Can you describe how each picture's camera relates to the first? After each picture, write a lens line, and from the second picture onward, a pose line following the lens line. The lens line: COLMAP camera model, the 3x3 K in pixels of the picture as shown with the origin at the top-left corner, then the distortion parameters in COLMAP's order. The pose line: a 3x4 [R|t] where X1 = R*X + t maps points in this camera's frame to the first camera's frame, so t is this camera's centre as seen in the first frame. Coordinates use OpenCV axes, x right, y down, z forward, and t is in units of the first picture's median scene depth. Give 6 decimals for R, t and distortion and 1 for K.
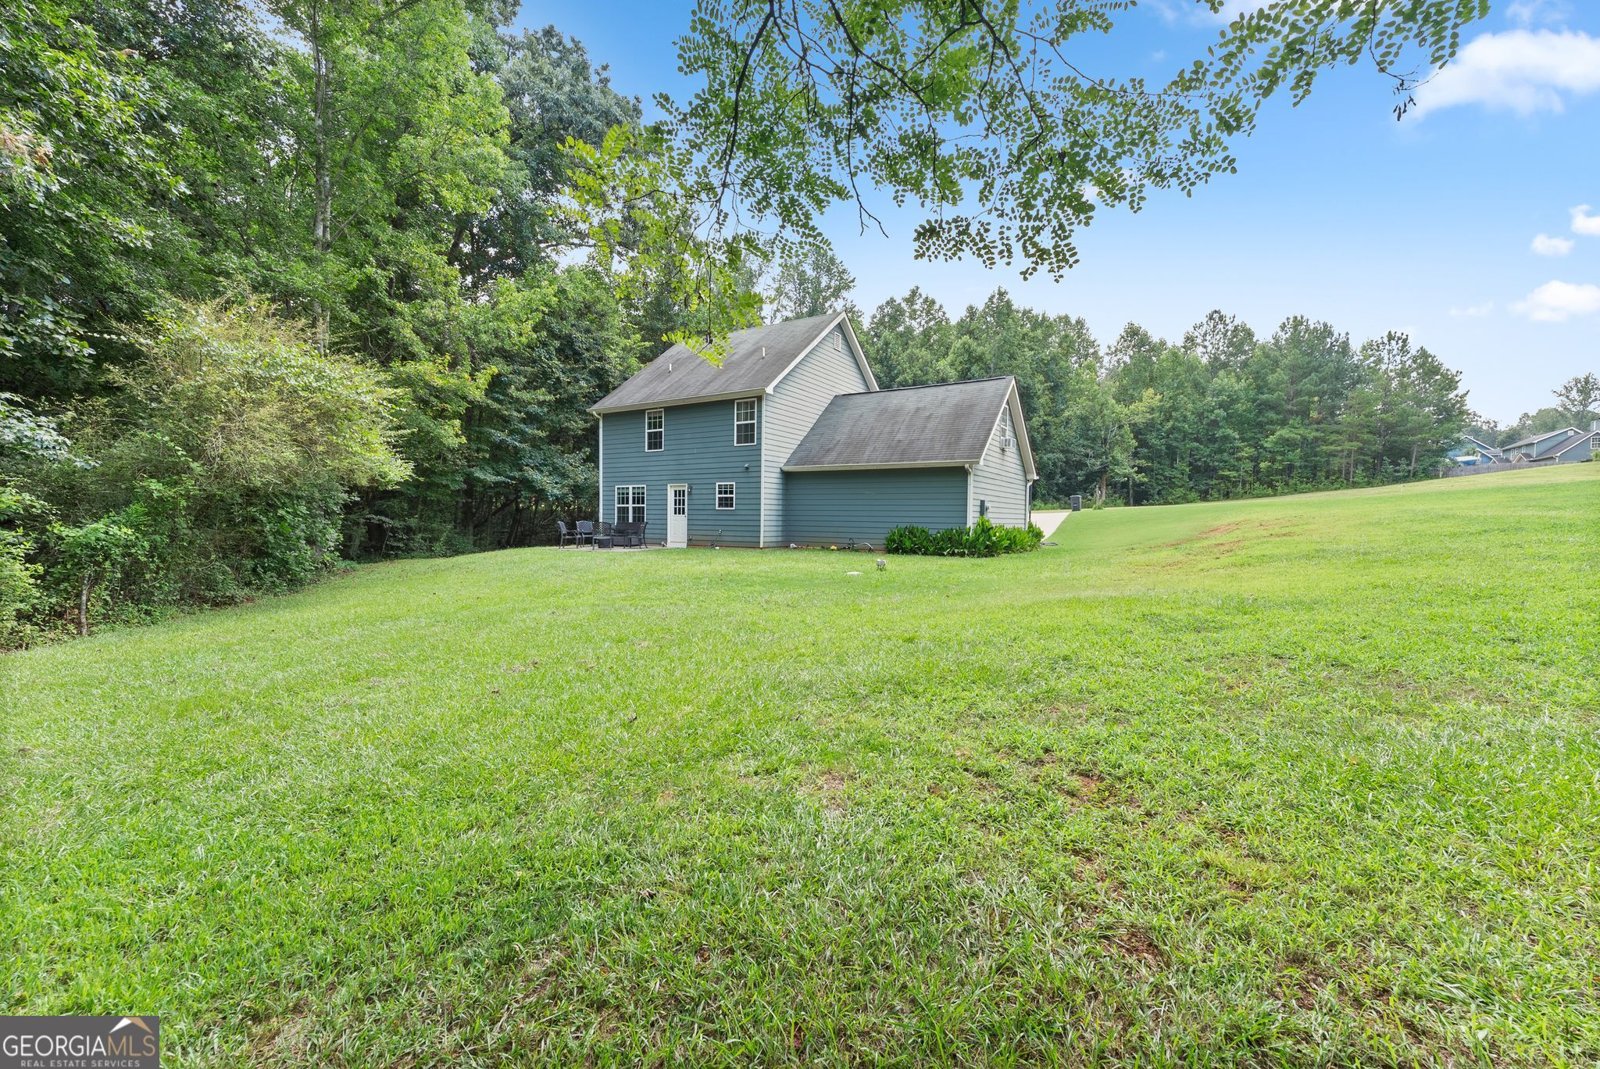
lens RADIAL K [[641.4, 0, 804.9], [0, 641.4, 534.2], [0, 0, 1]] dist [-0.000856, -0.000528]
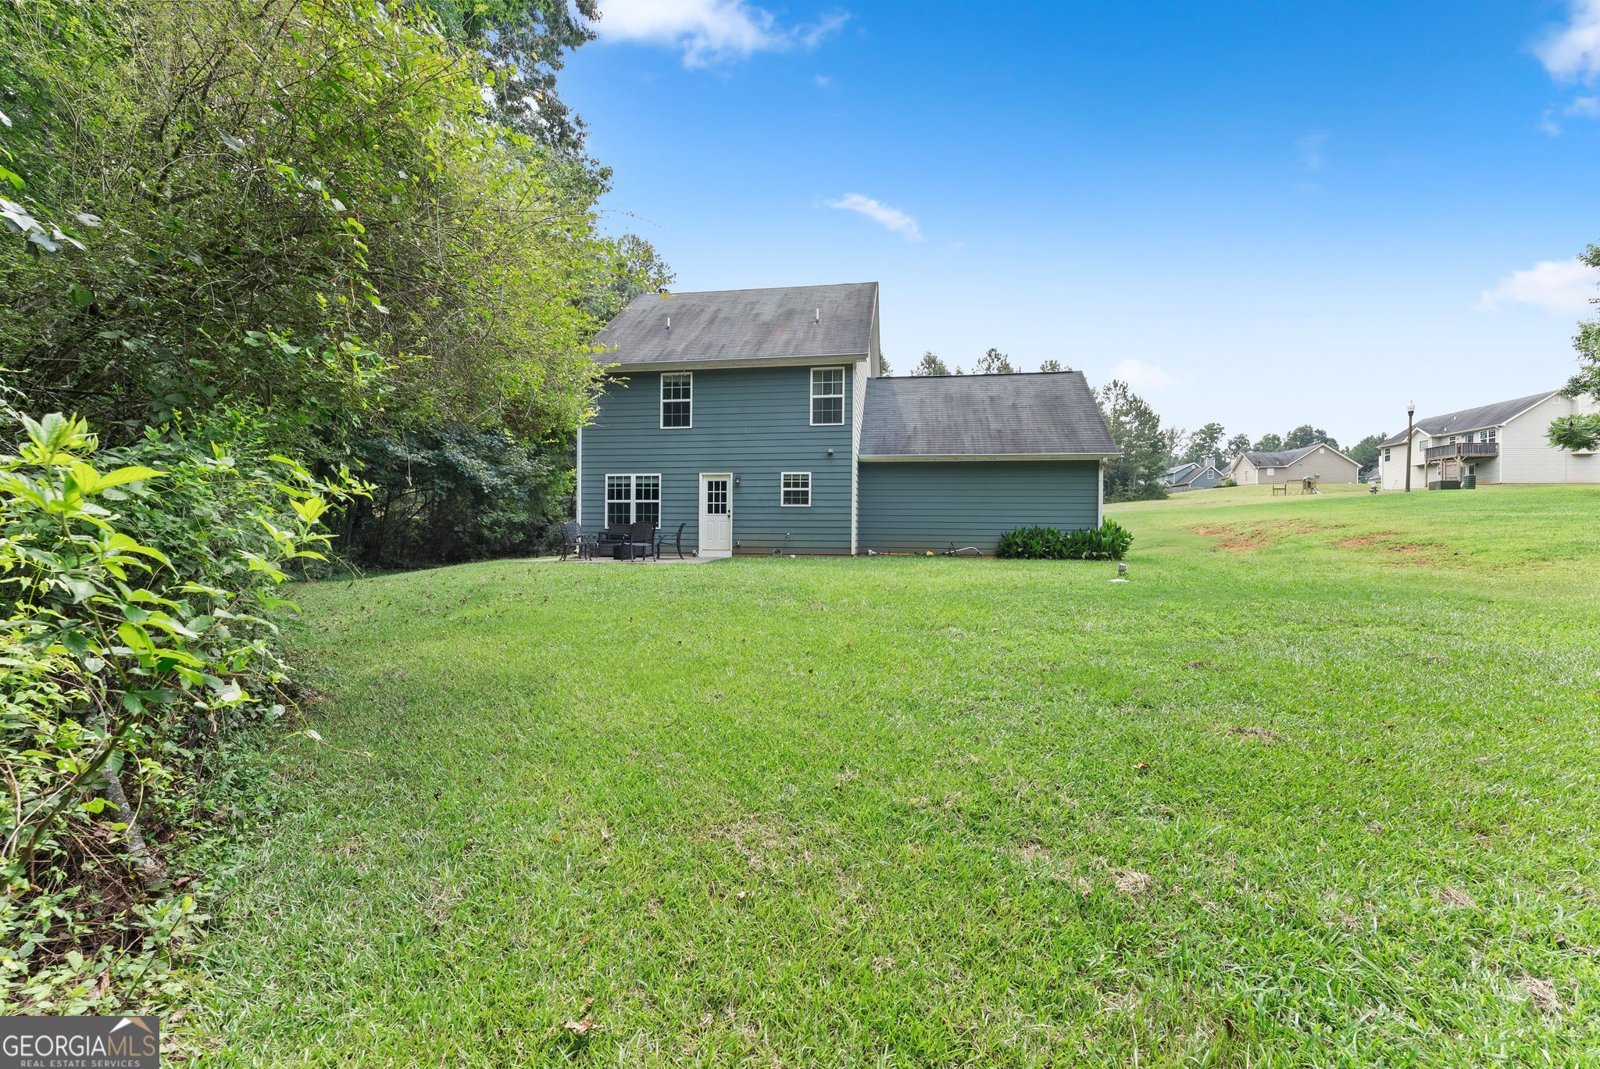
lens RADIAL K [[641.4, 0, 804.9], [0, 641.4, 534.2], [0, 0, 1]] dist [-0.000856, -0.000528]
pose [[0.923629, -0.003317, 0.383273, -0.395528], [0.011527, 0.999751, -0.019124, 0.009323], [-0.383114, 0.022081, 0.923437, 0.268672]]
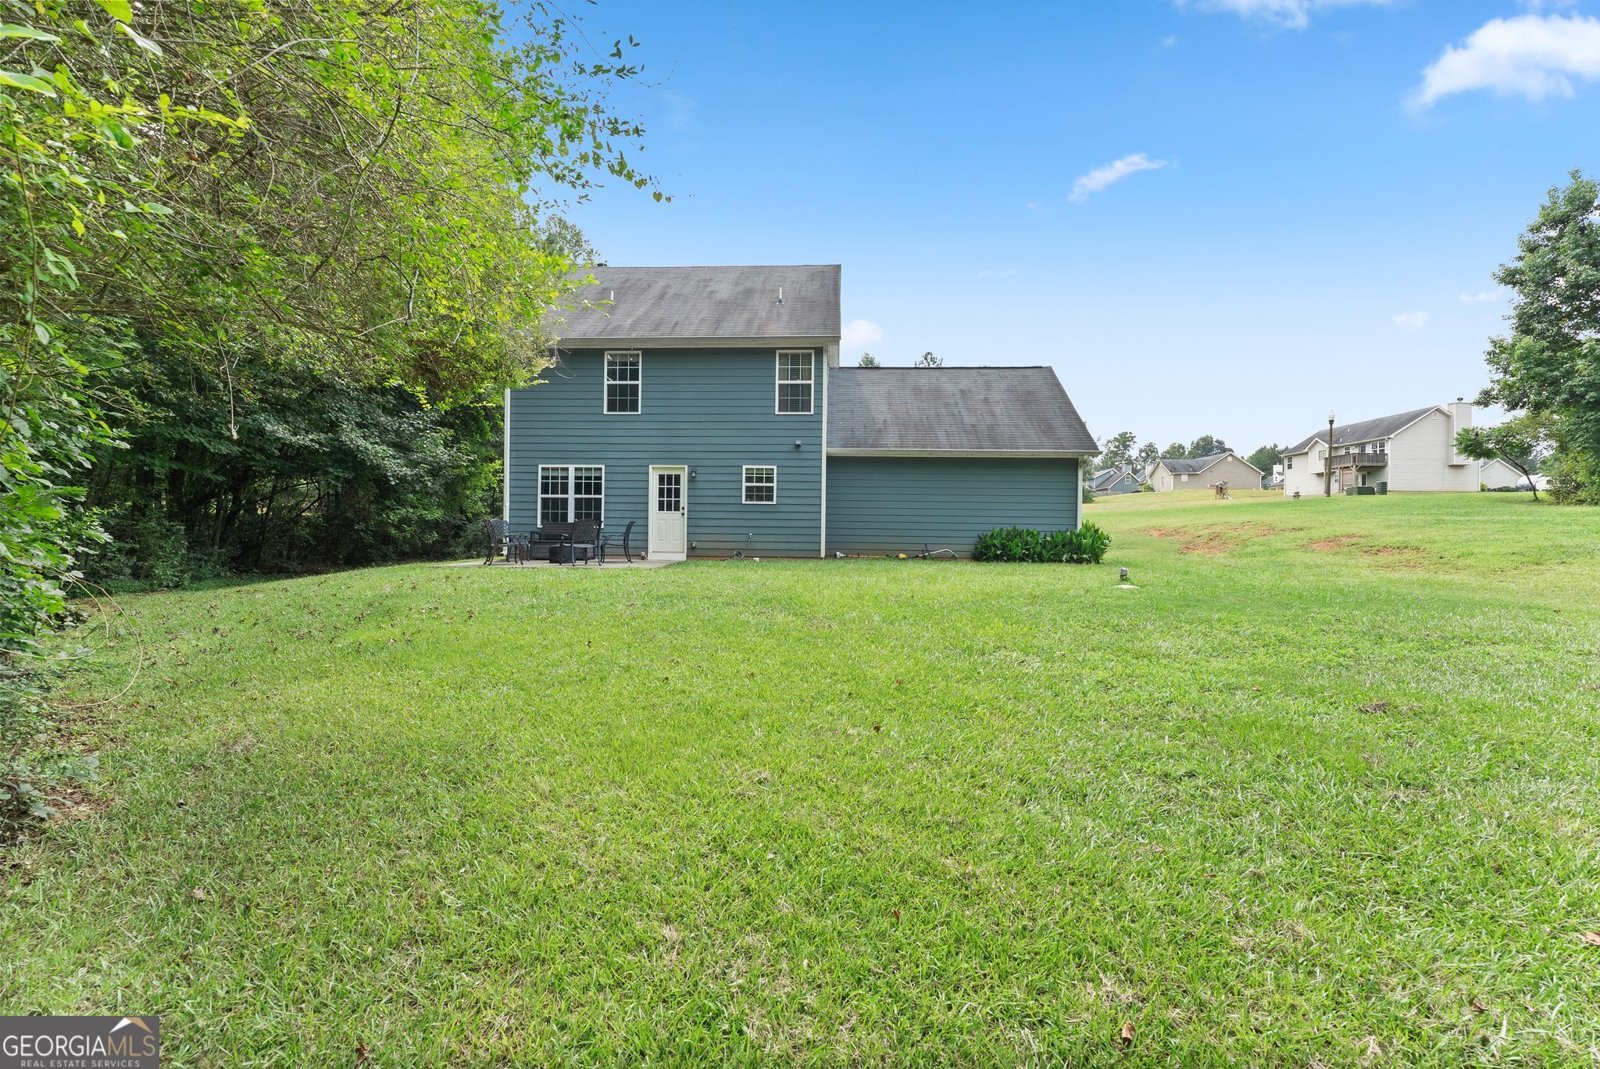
lens RADIAL K [[641.4, 0, 804.9], [0, 641.4, 534.2], [0, 0, 1]] dist [-0.000856, -0.000528]
pose [[0.876715, 0.001212, 0.481008, -0.399611], [0.009476, 0.999759, -0.019791, 0.008174], [-0.480916, 0.021909, 0.876493, 0.351190]]
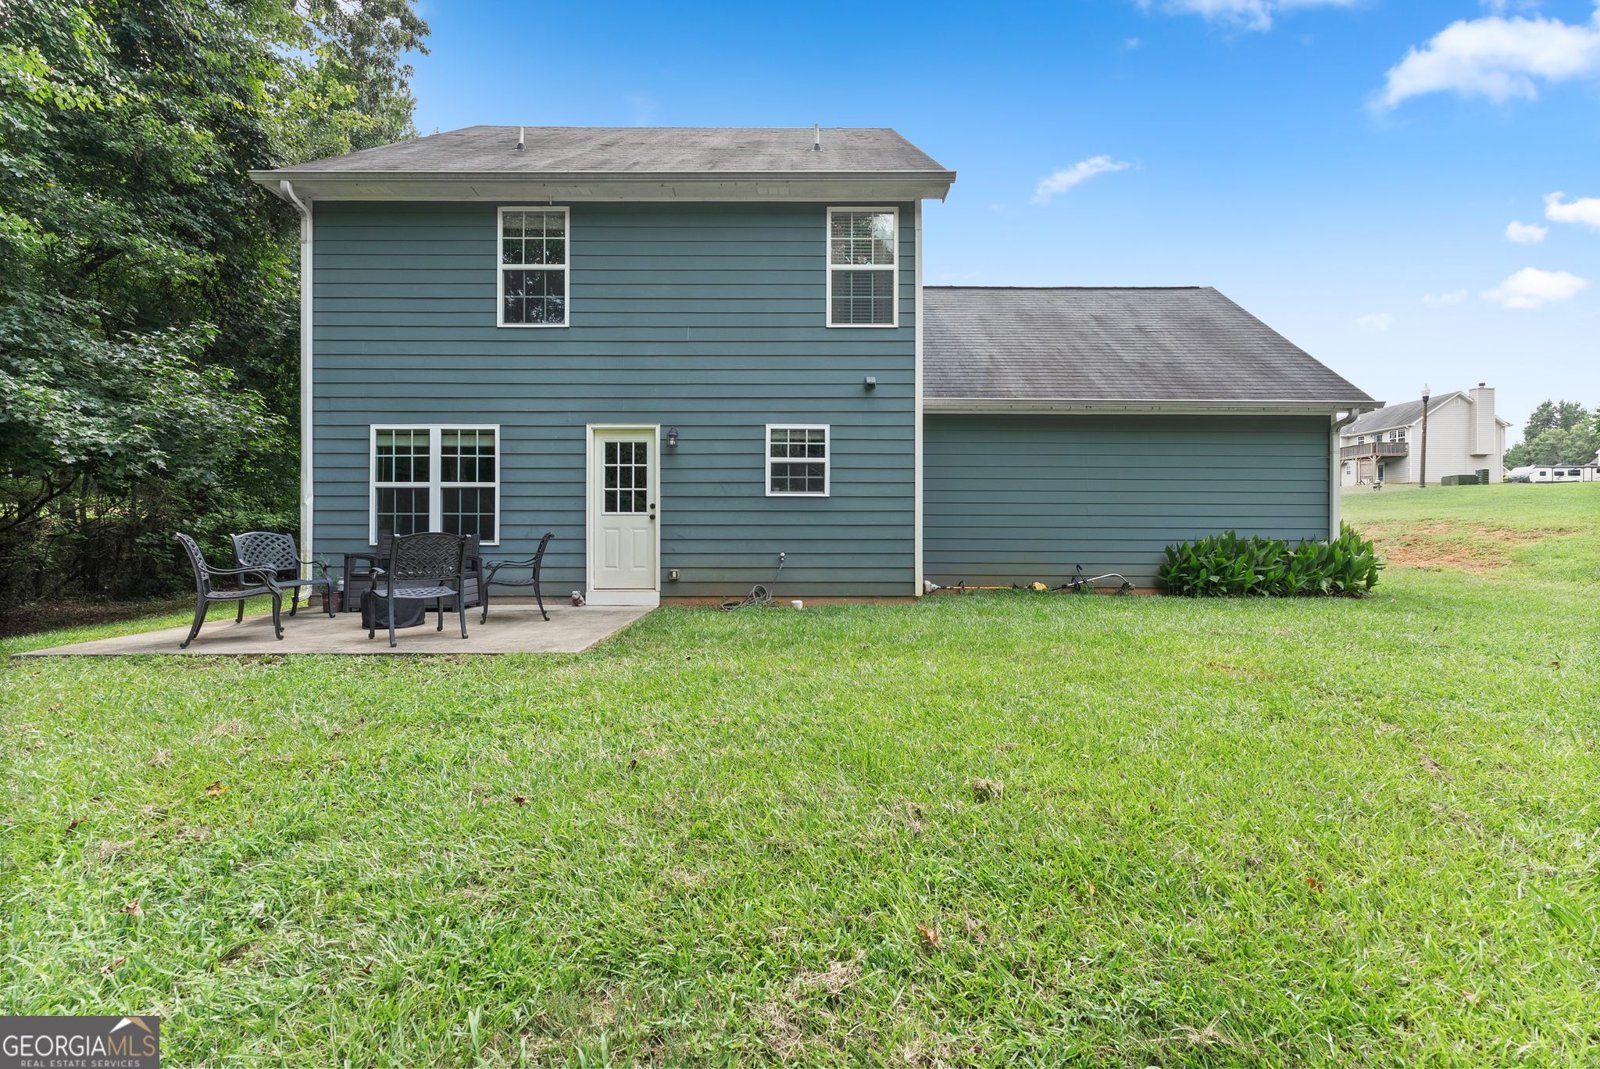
lens RADIAL K [[641.4, 0, 804.9], [0, 641.4, 534.2], [0, 0, 1]] dist [-0.000856, -0.000528]
pose [[0.849515, -0.009175, 0.527484, -0.303386], [0.020768, 0.999655, -0.016059, -0.010652], [-0.527155, 0.024597, 0.849413, 0.657624]]
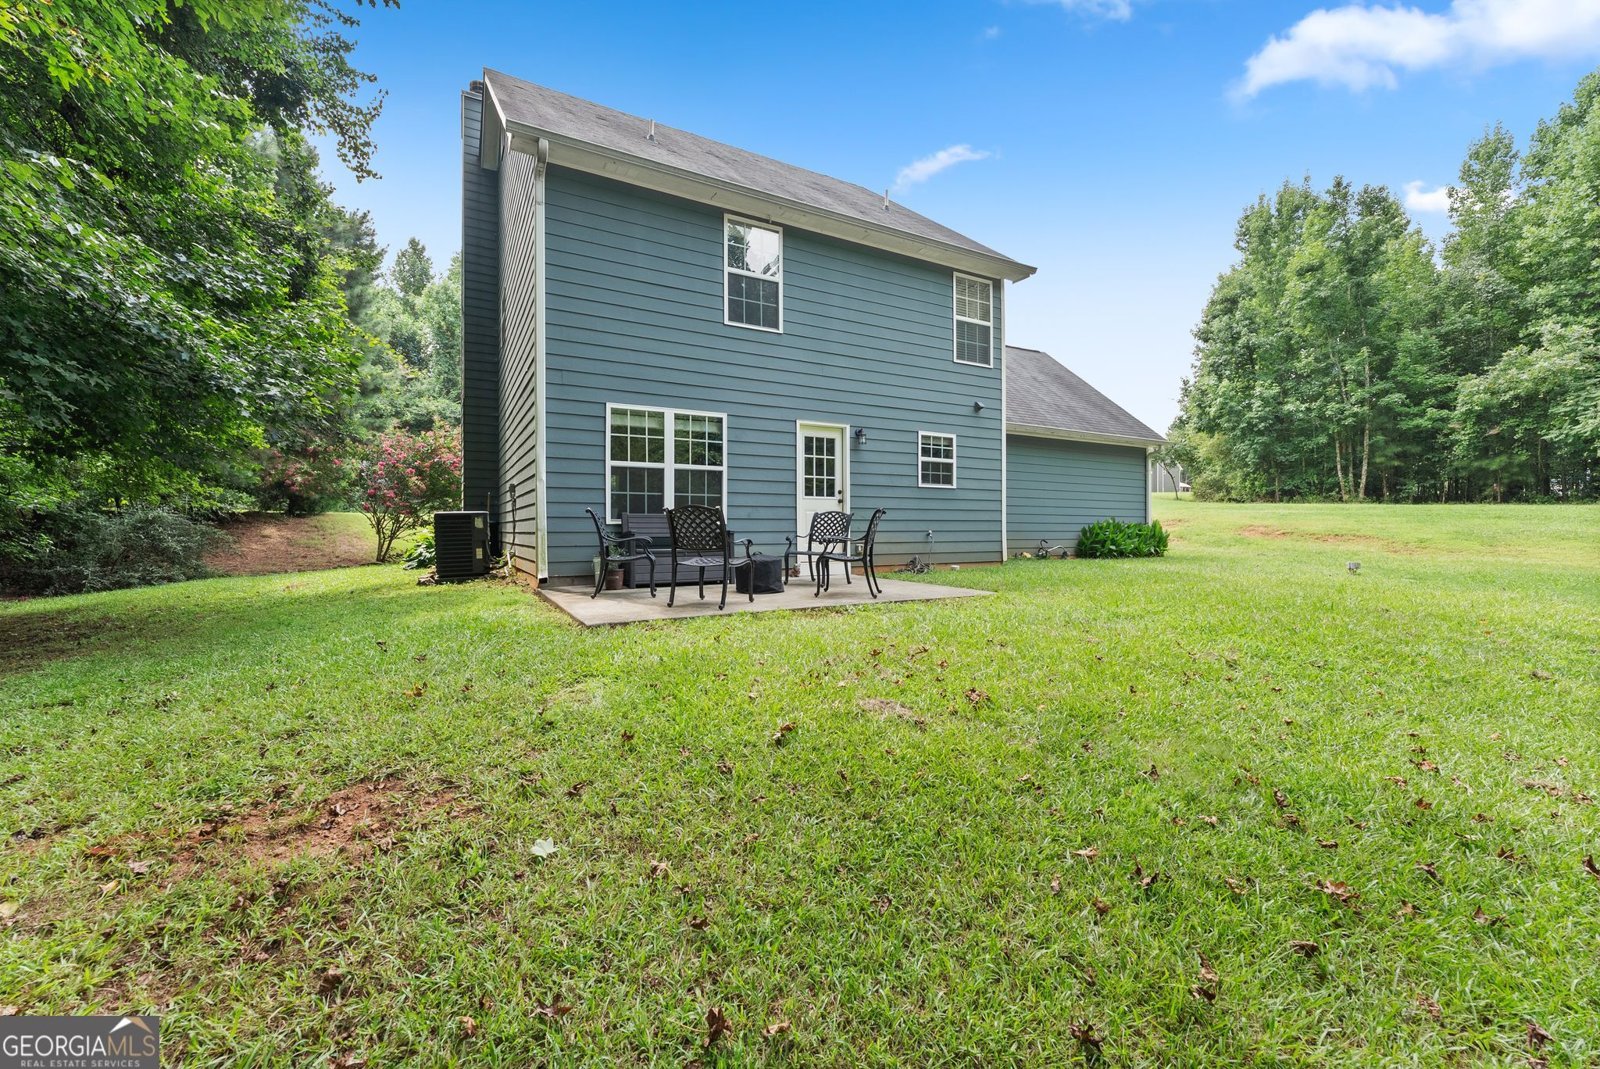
lens RADIAL K [[641.4, 0, 804.9], [0, 641.4, 534.2], [0, 0, 1]] dist [-0.000856, -0.000528]
pose [[0.486924, -0.015606, 0.873305, -0.575873], [0.029256, 0.999571, 0.001551, -0.006893], [-0.872954, 0.024794, 0.487171, 0.818298]]
